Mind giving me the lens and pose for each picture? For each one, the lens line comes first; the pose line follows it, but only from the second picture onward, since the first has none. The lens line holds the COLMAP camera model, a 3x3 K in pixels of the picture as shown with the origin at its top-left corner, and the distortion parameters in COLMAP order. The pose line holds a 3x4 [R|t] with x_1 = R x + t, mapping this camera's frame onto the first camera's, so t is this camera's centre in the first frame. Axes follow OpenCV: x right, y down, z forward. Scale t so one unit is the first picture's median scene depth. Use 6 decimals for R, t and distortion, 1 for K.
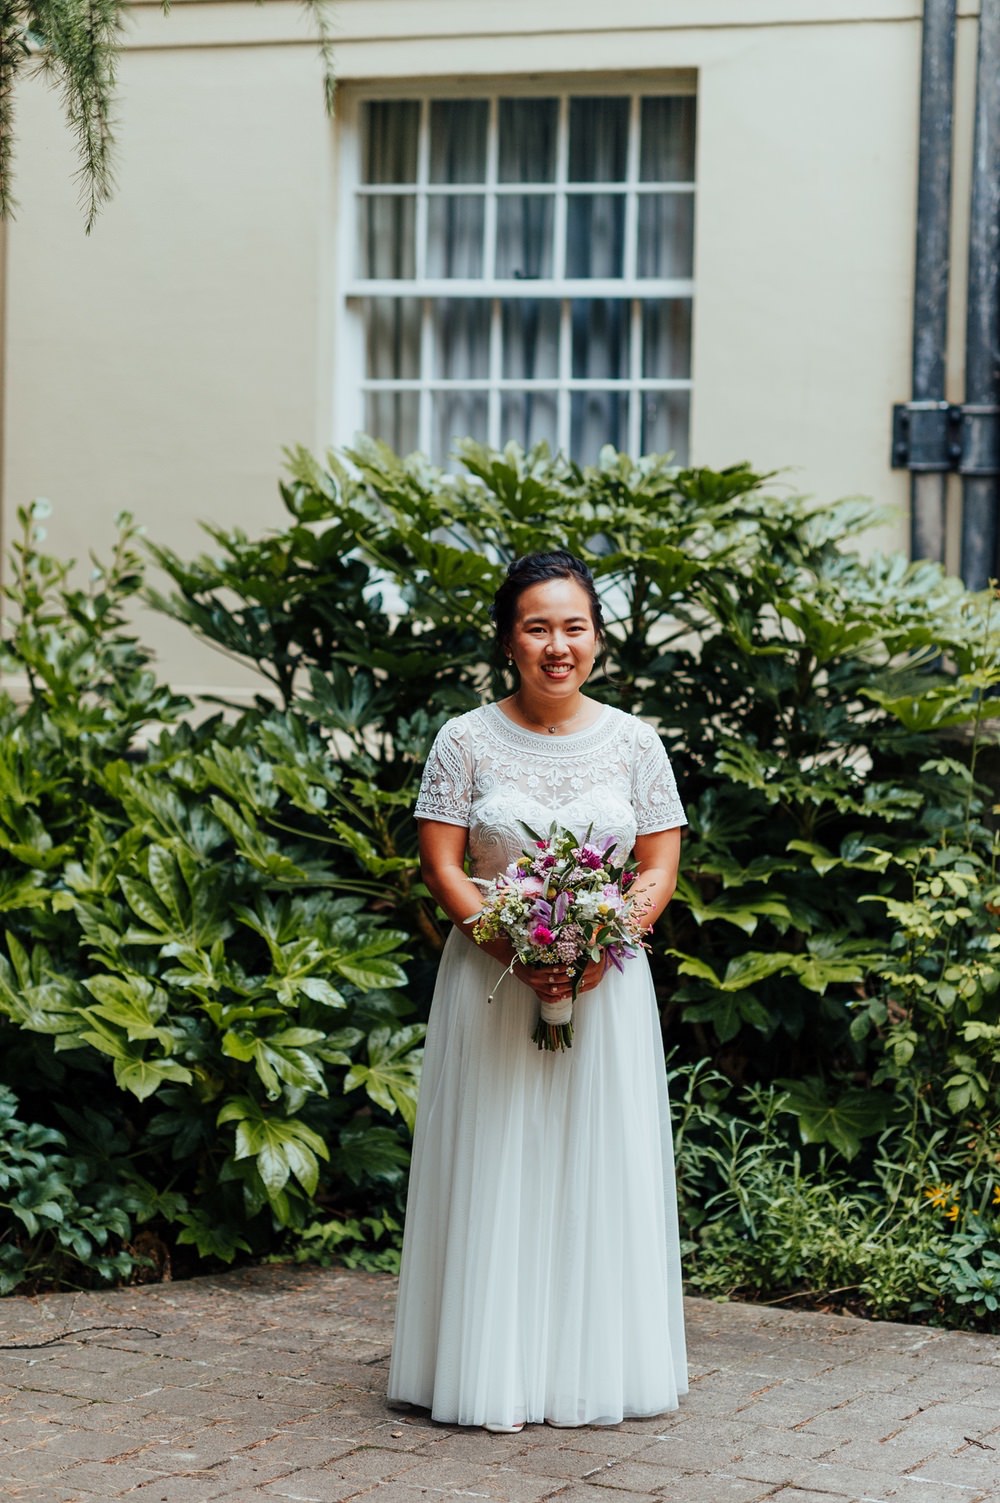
lens RADIAL K [[3609.1, 0, 500.0], [0, 3609.1, 751.5], [0, 0, 1]] dist [0.005677, 0.361752]
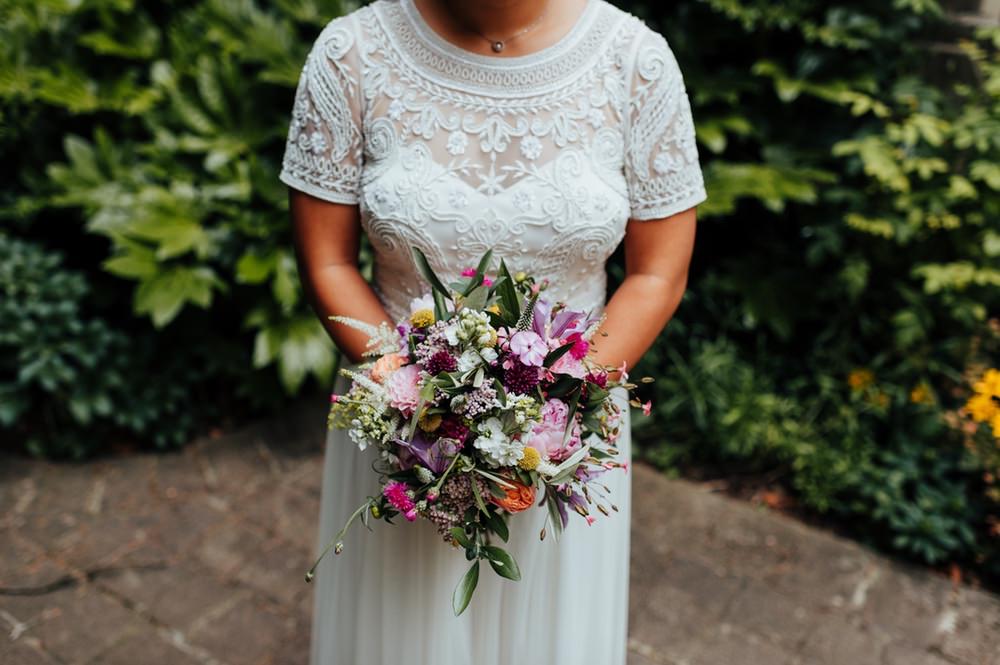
lens RADIAL K [[1001.1, 0, 500.0], [0, 1001.1, 332.5], [0, 0, 1]] dist [-0.000077, -0.001085]
pose [[0.997421, 0.036412, -0.061846, 0.021324], [-0.008528, 0.915765, 0.401624, -0.022703], [0.071260, -0.400061, 0.913714, 0.648567]]
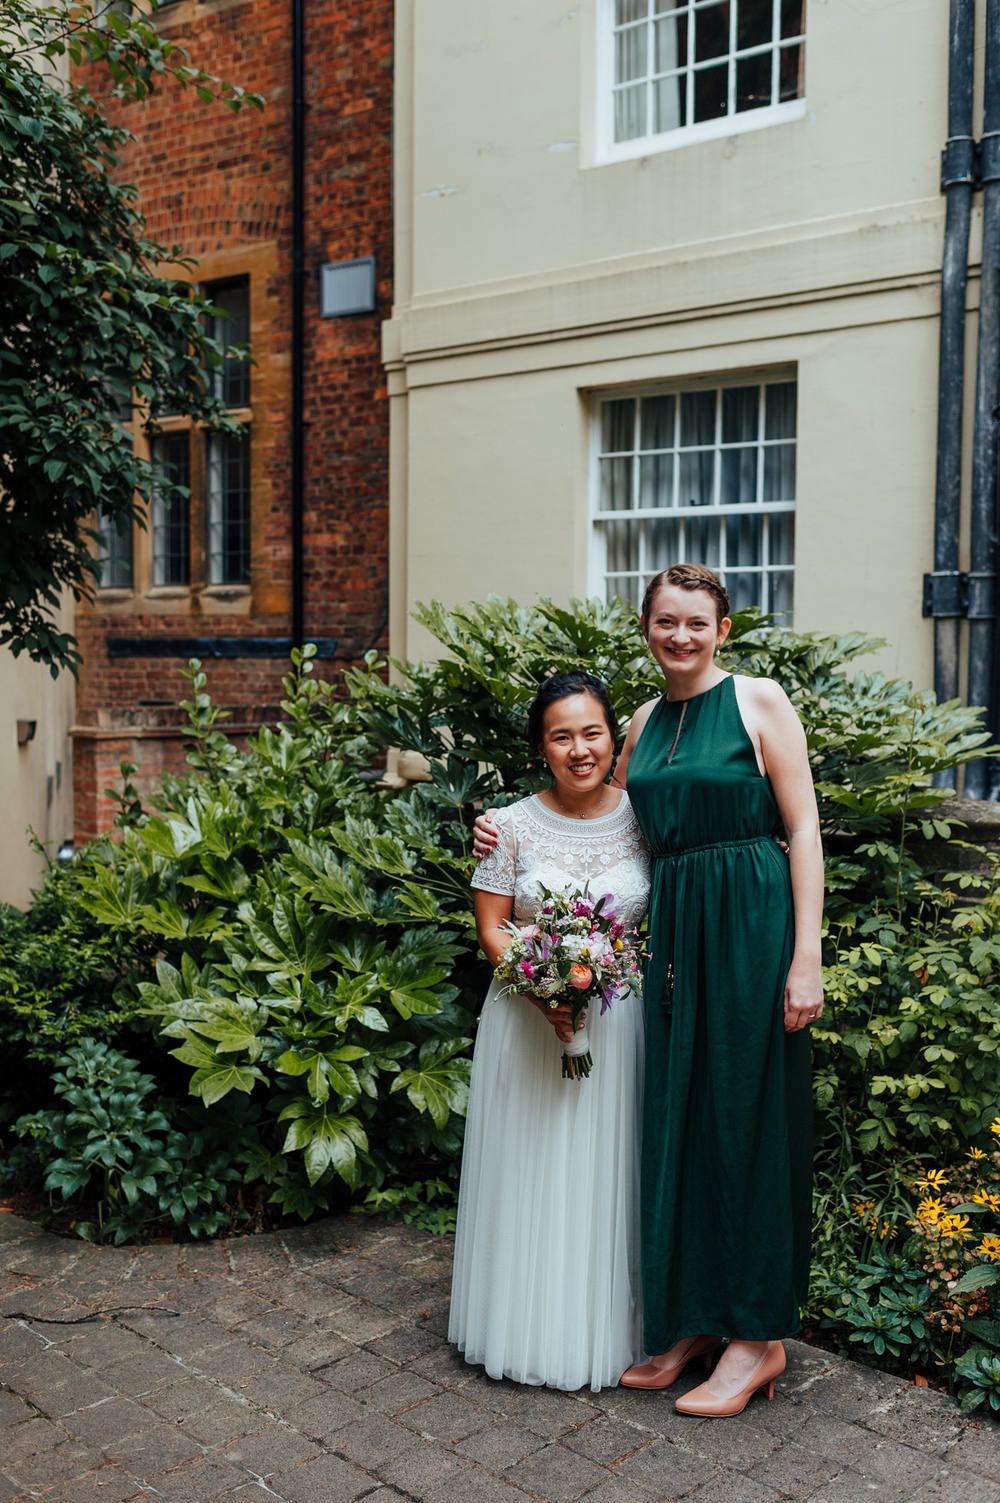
lens RADIAL K [[1490.3, 0, 500.0], [0, 1490.3, 751.5], [0, 0, 1]] dist [0.000678, 0.020087]
pose [[0.968119, 0.002050, -0.250481, 0.120031], [-0.003048, 0.999989, -0.003596, -0.025219], [0.250471, 0.004245, 0.968115, 0.456896]]
